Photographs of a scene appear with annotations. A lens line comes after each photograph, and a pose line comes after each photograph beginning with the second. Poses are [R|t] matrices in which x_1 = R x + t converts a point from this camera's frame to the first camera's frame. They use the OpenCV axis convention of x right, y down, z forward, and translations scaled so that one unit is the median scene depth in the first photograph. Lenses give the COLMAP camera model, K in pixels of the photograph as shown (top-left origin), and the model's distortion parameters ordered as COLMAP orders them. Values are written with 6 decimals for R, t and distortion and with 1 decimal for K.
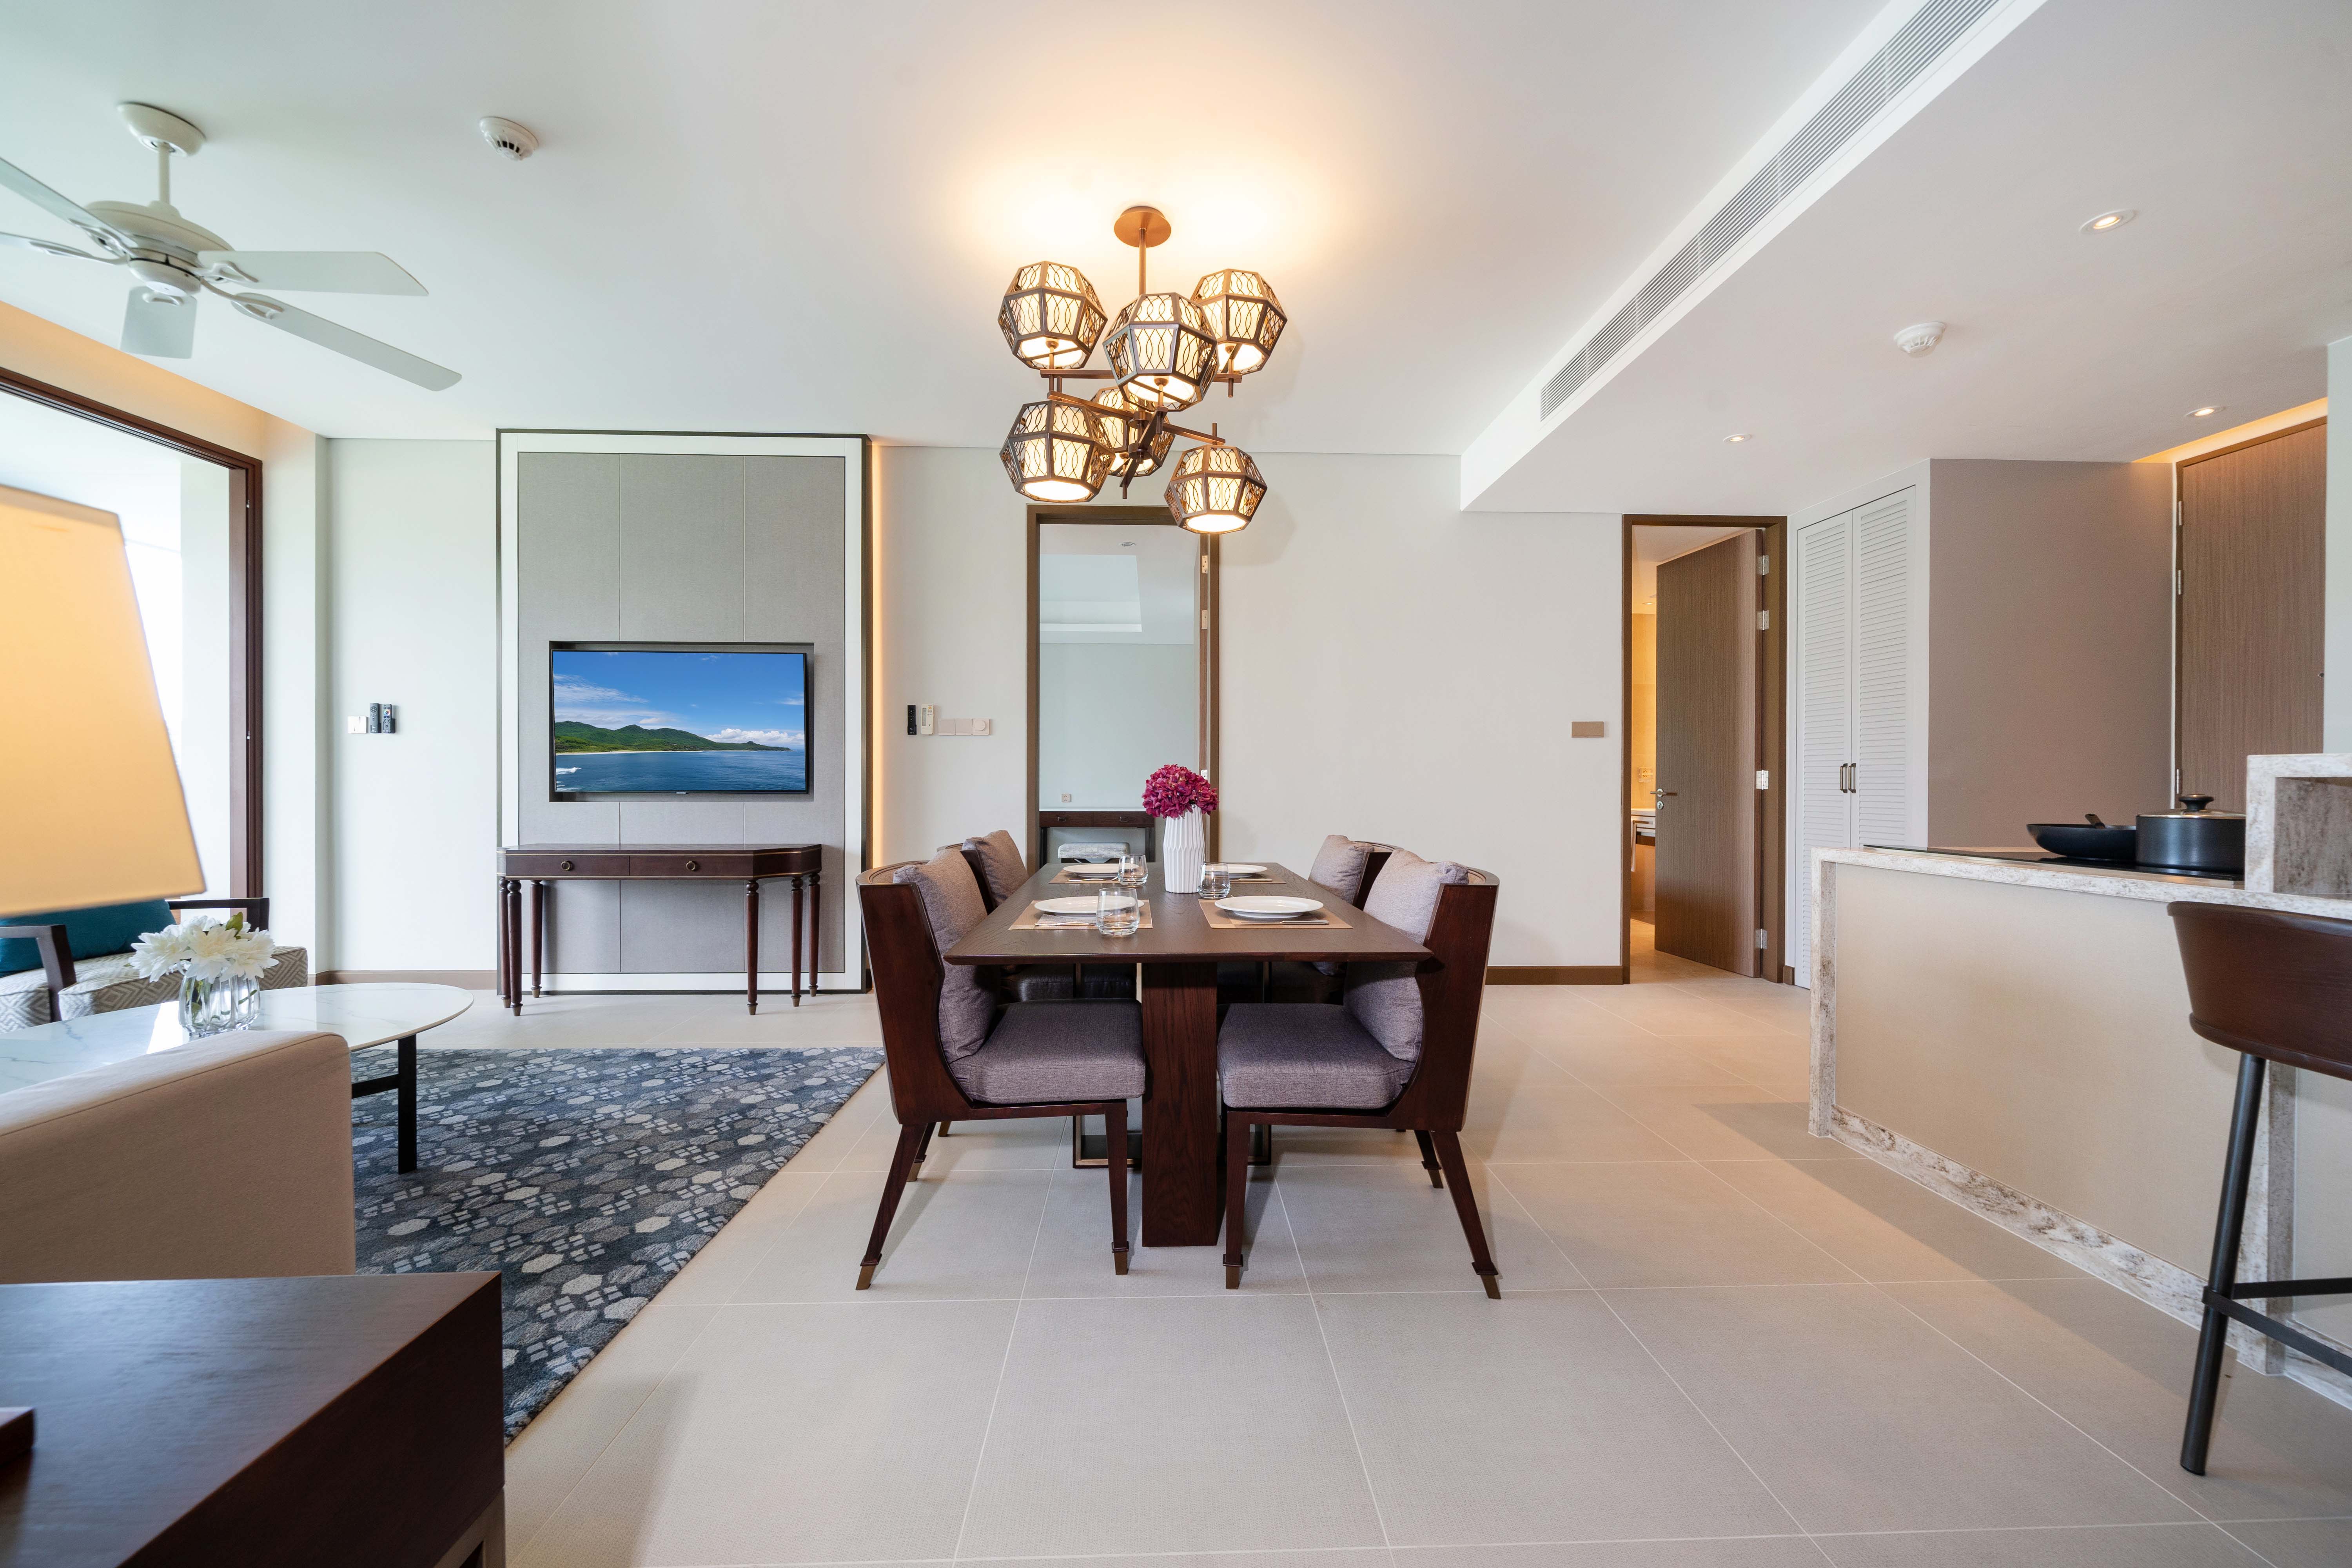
lens RADIAL K [[839.1, 0, 1173.0], [0, 839.1, 780.9], [0, 0, 1]] dist [-0.020693, 0.000083]
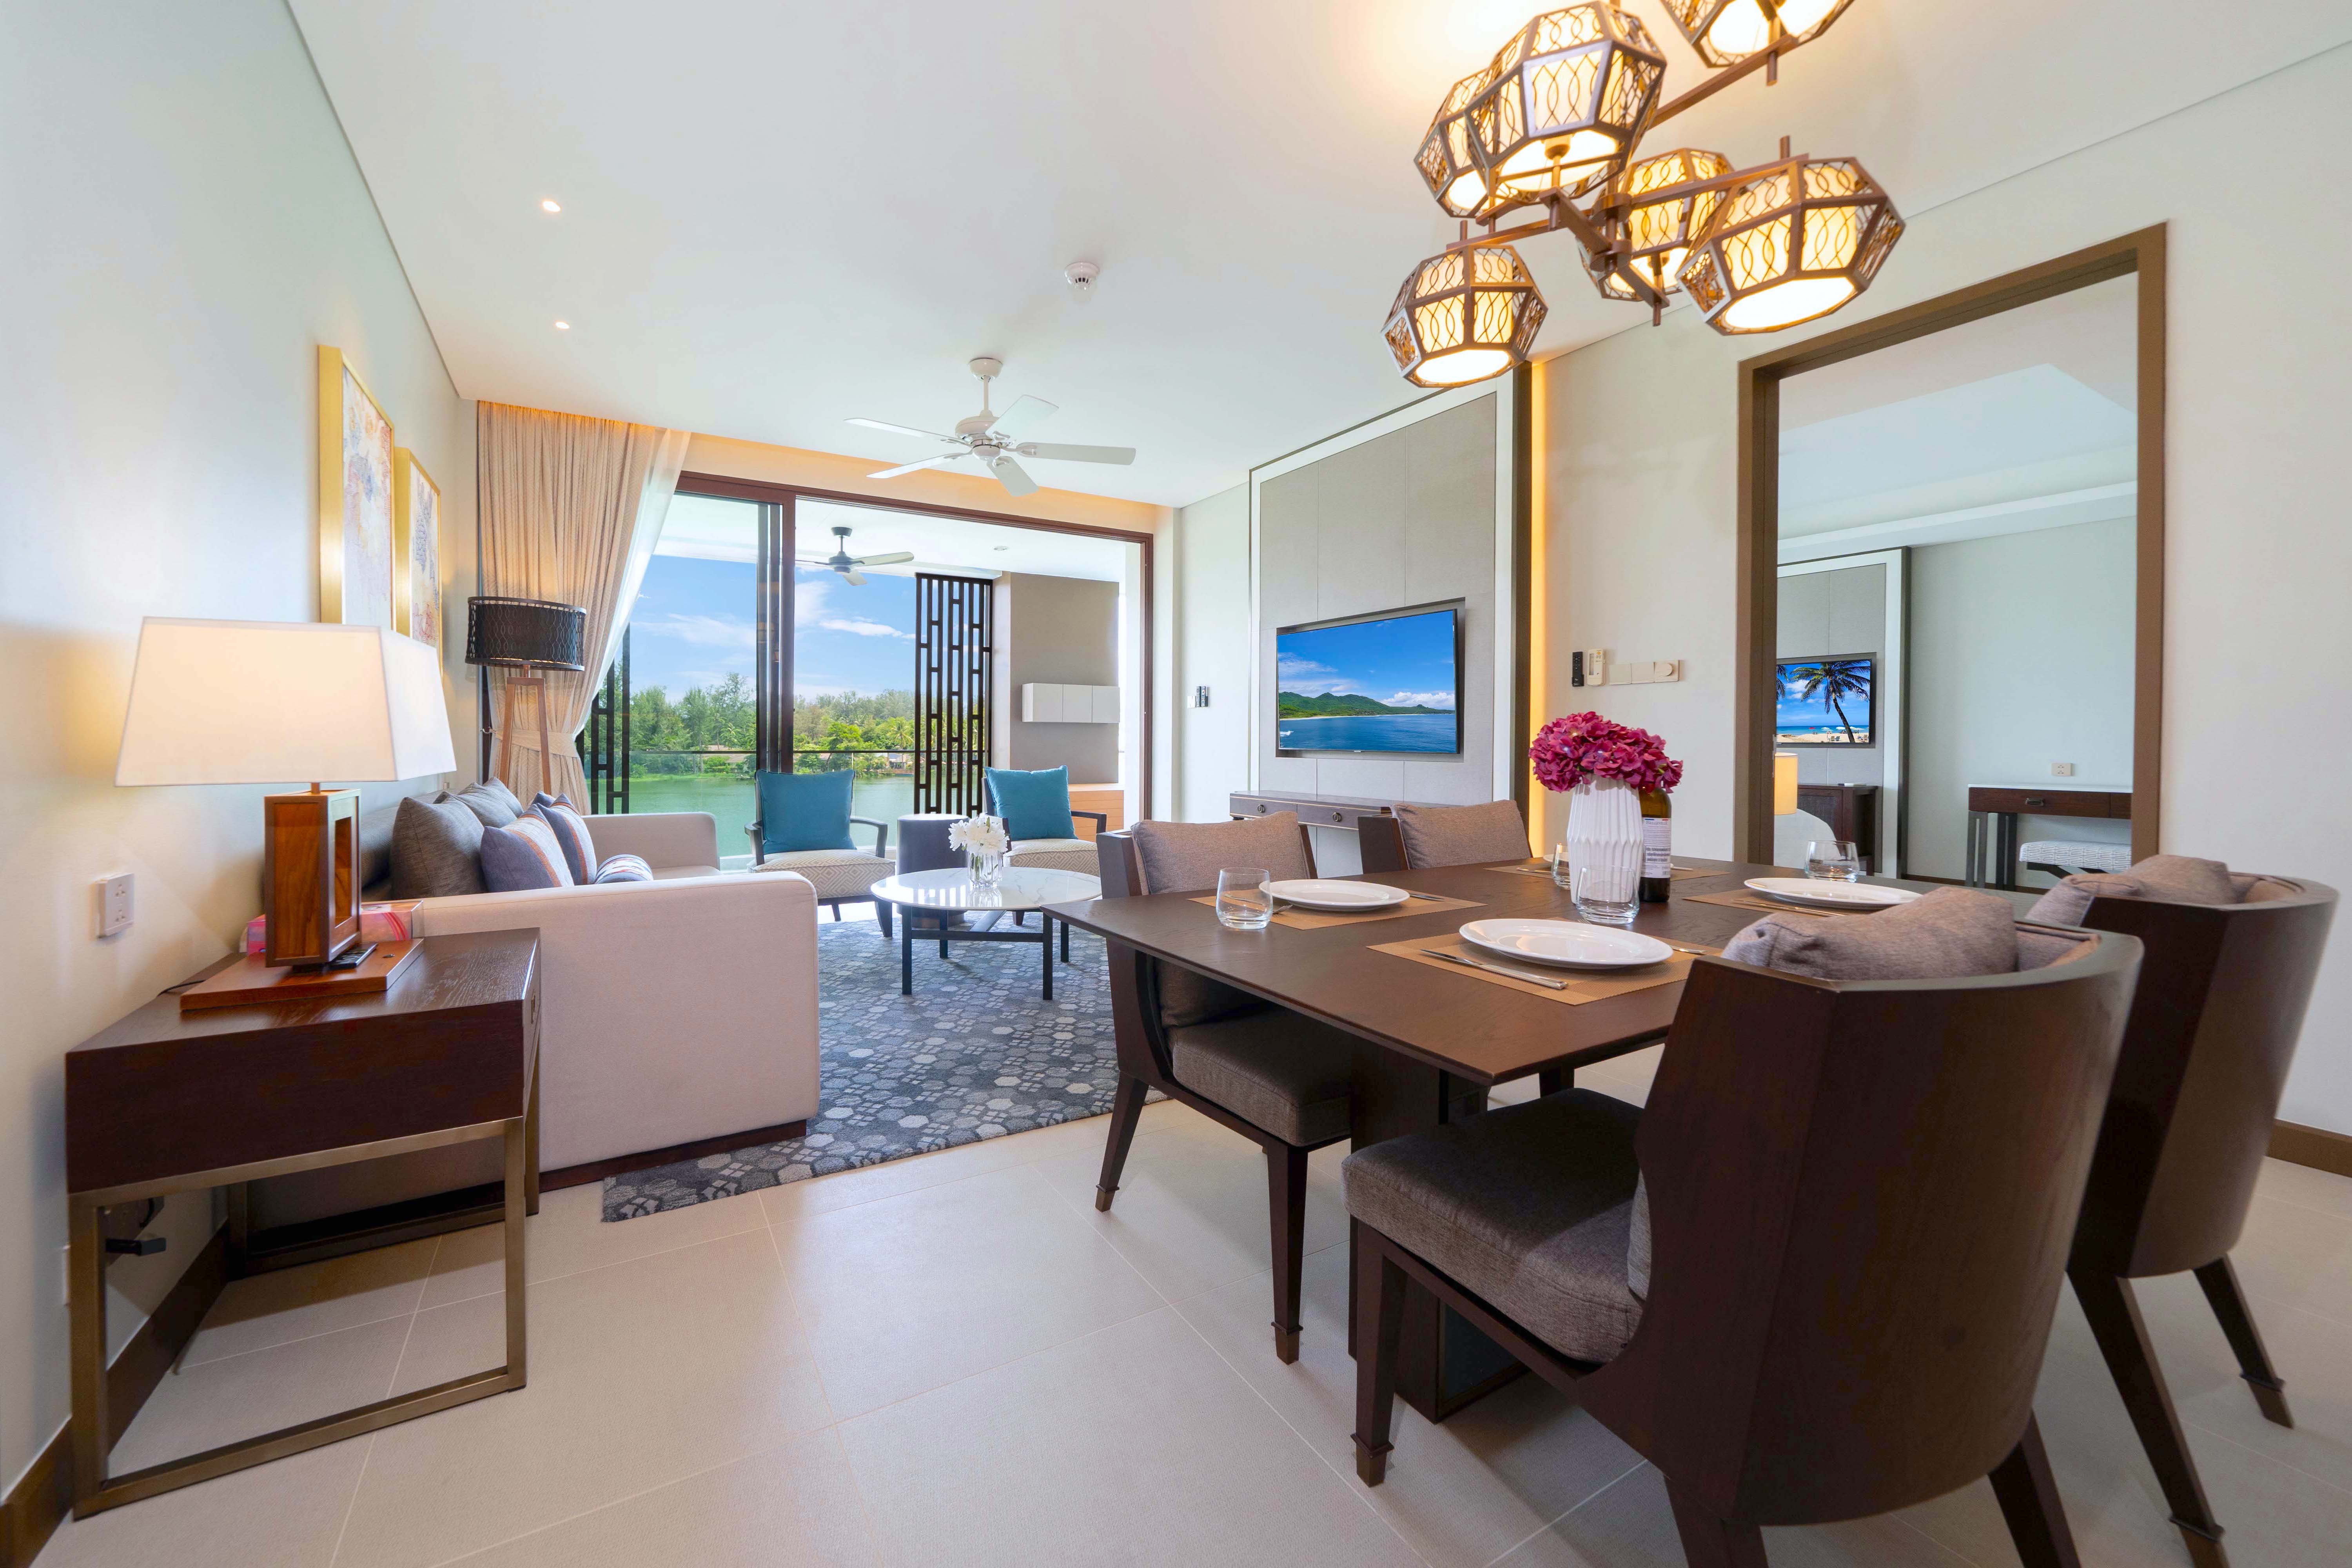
lens RADIAL K [[843.1, 0, 1173.5], [0, 843.1, 751.0], [0, 0, 1]] dist [-0.000141, 0.000038]
pose [[0.443828, 0.011162, -0.896042, 0.328205], [-0.002441, 0.999934, 0.011246, 0.001354], [0.896109, -0.002804, 0.443826, 0.310561]]
